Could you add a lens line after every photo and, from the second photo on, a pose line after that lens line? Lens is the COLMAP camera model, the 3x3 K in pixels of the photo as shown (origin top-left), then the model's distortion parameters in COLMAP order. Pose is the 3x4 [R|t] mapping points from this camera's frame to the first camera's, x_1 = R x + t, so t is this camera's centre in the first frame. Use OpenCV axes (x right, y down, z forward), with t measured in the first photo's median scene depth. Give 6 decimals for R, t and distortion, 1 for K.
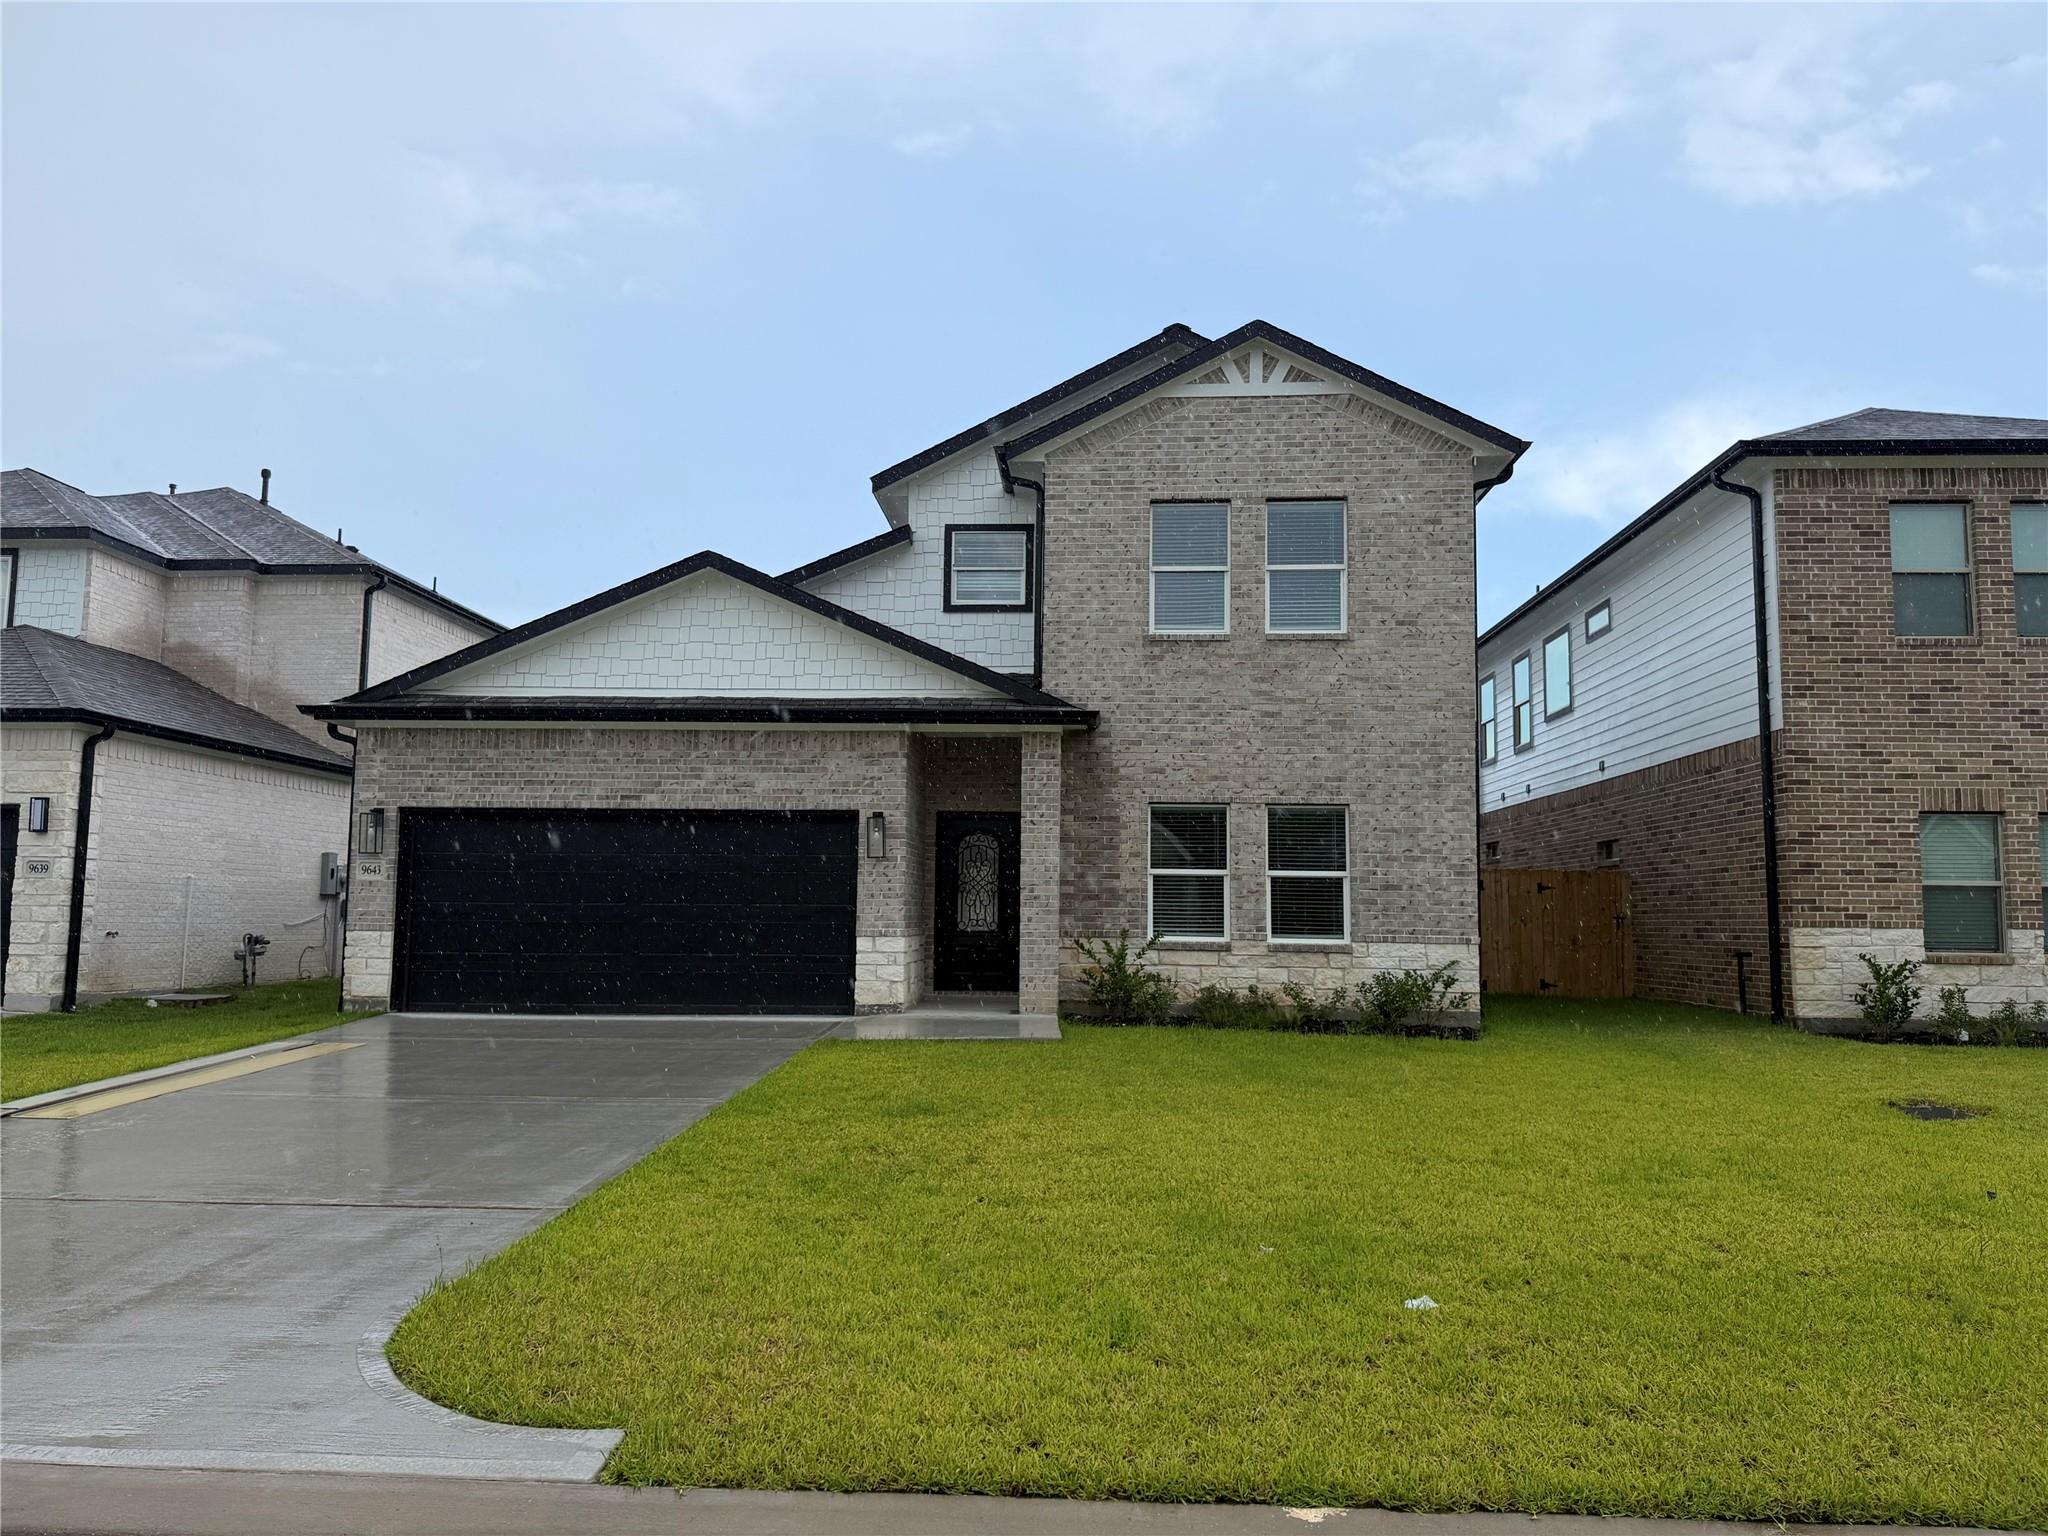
lens RADIAL K [[1449.9, 0, 1017.2], [0, 1449.9, 756.0], [0, 0, 1]] dist [0.109836, -0.170304]
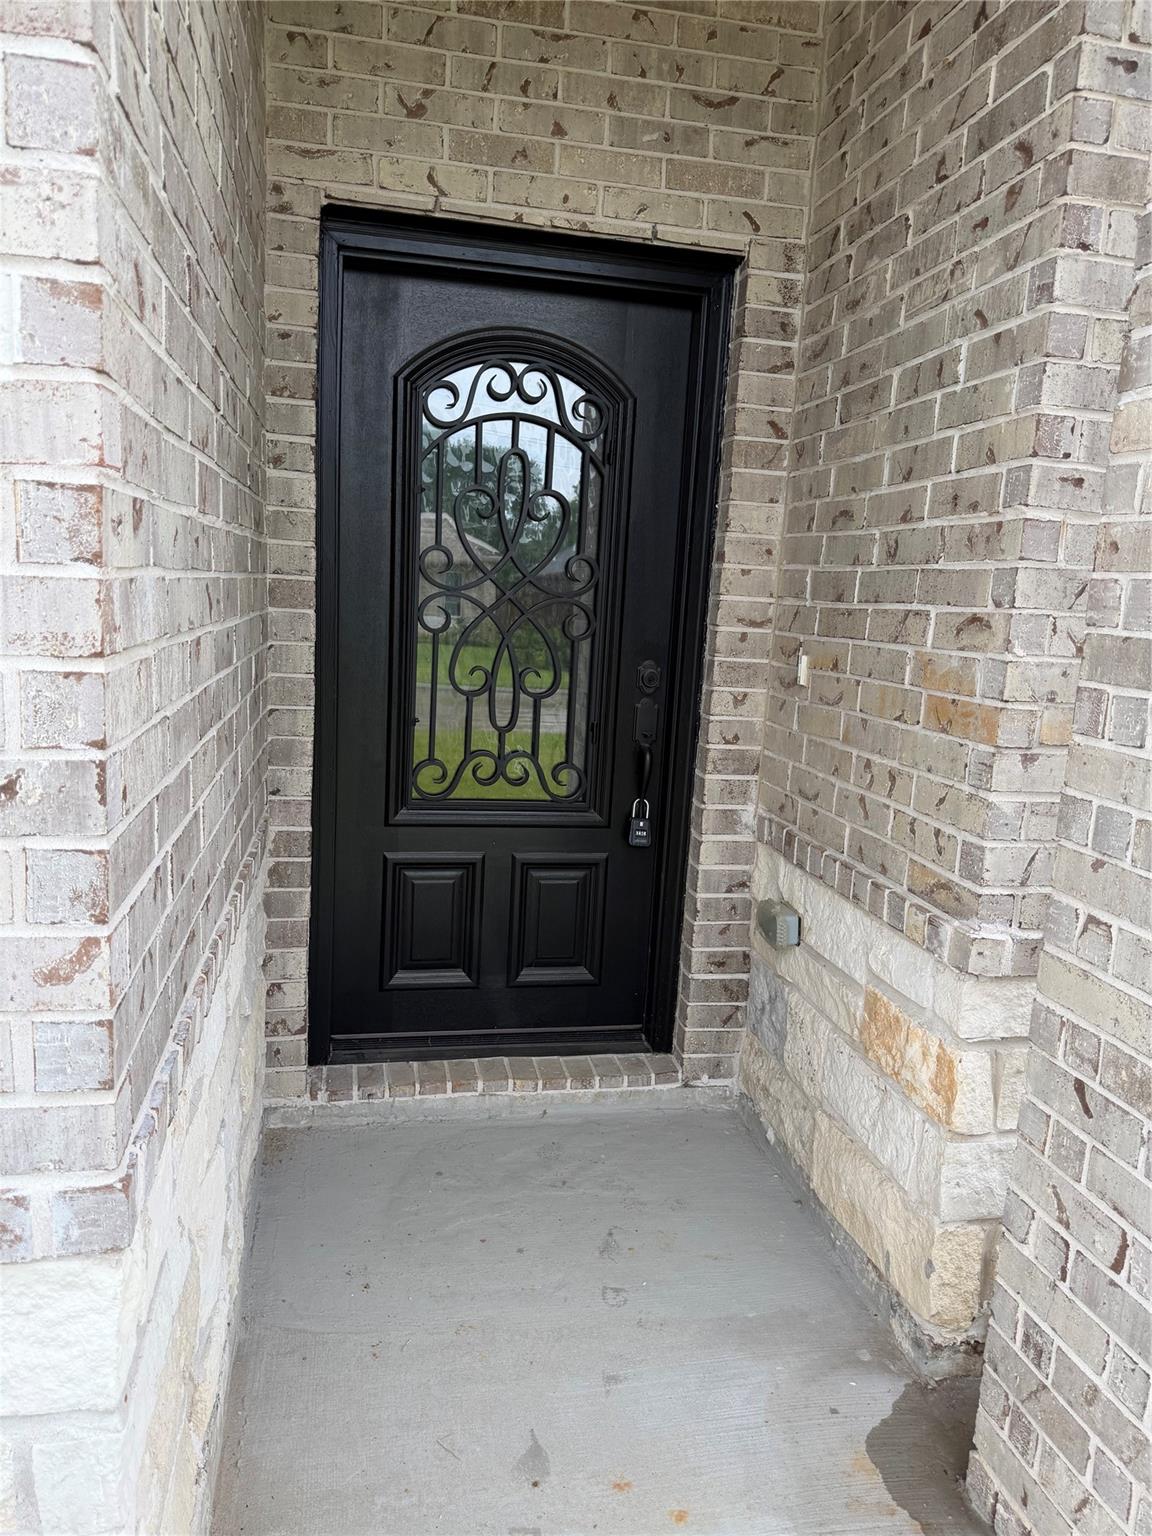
lens RADIAL K [[1087.4, 0, 576.0], [0, 1087.4, 768.0], [0, 0, 1]] dist [0.109836, -0.170304]
pose [[0.967491, 0.001444, 0.252902, -0.065449], [-0.071461, 0.960795, 0.267892, 0.074515], [-0.242601, -0.277256, 0.929664, 0.917381]]
